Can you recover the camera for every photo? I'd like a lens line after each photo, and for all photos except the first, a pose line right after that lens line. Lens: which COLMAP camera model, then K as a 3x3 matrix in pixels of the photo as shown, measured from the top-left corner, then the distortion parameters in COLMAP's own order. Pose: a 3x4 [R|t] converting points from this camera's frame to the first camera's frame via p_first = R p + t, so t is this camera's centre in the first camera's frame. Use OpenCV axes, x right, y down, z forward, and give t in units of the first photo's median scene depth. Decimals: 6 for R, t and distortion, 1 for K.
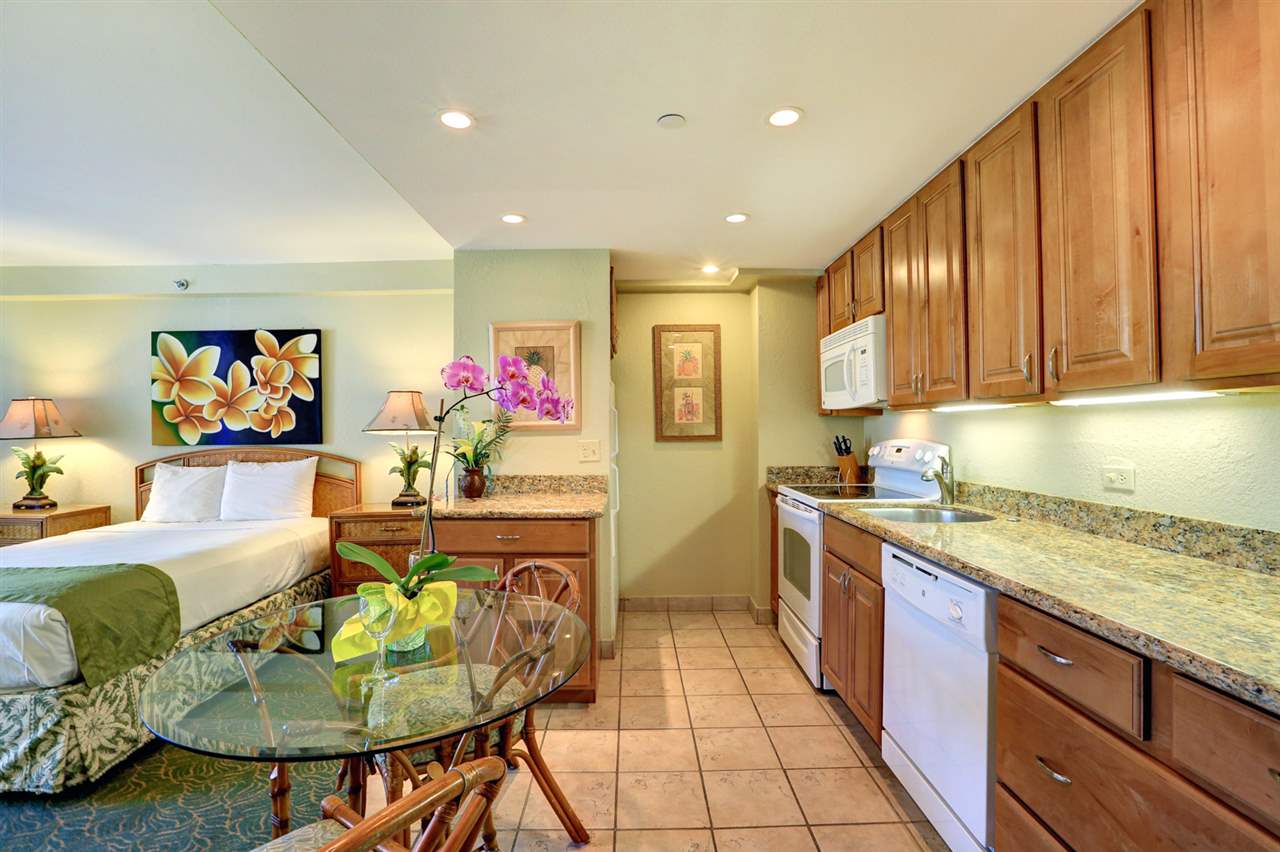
lens RADIAL K [[578.1, 0, 642.6], [0, 578.1, 424.7], [0, 0, 1]] dist [-0.045023, 0.008832]
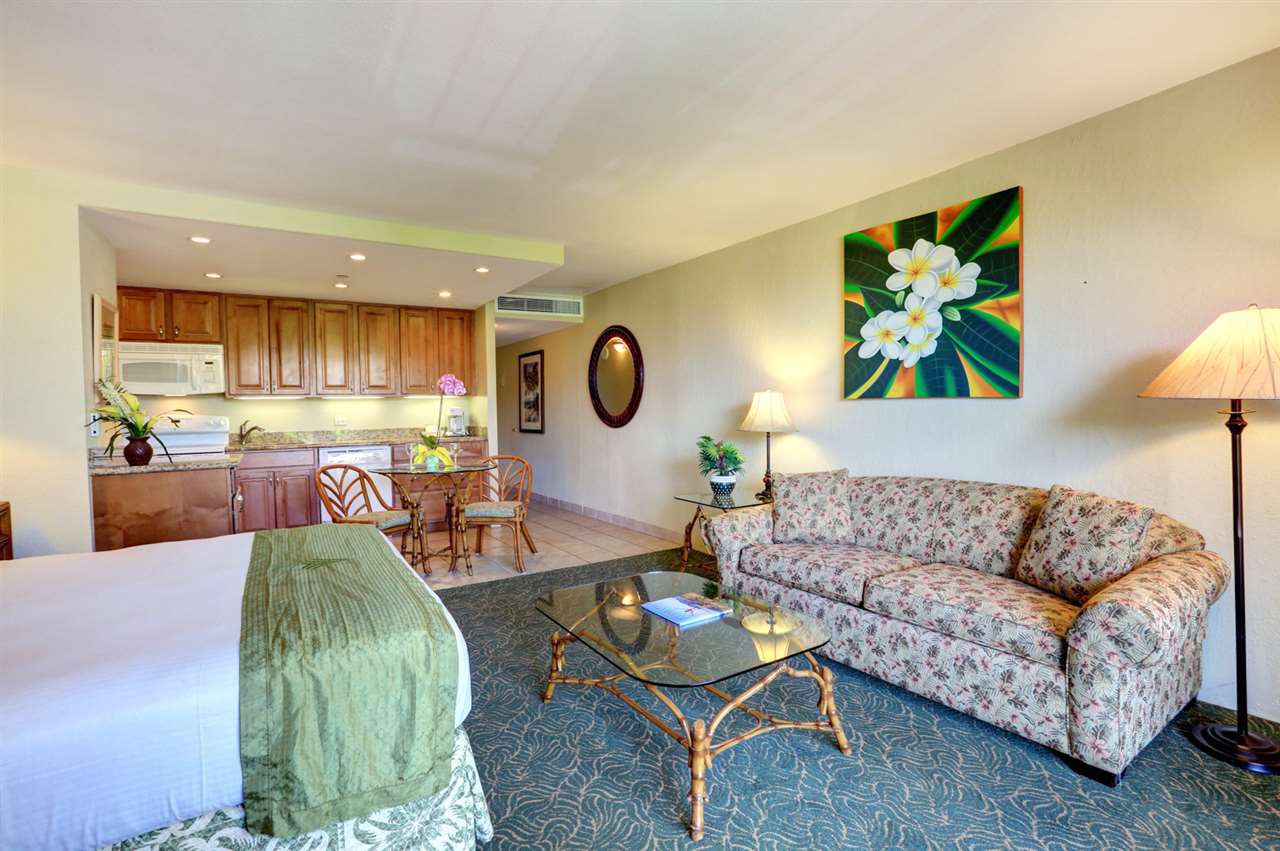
lens RADIAL K [[578.1, 0, 641.0], [0, 578.1, 425.0], [0, 0, 1]] dist [-0.045023, 0.008832]
pose [[-0.536051, -0.006603, 0.844160, -1.575319], [0.018073, 0.999650, 0.019296, 0.045710], [-0.843992, 0.025600, -0.535744, 0.723552]]
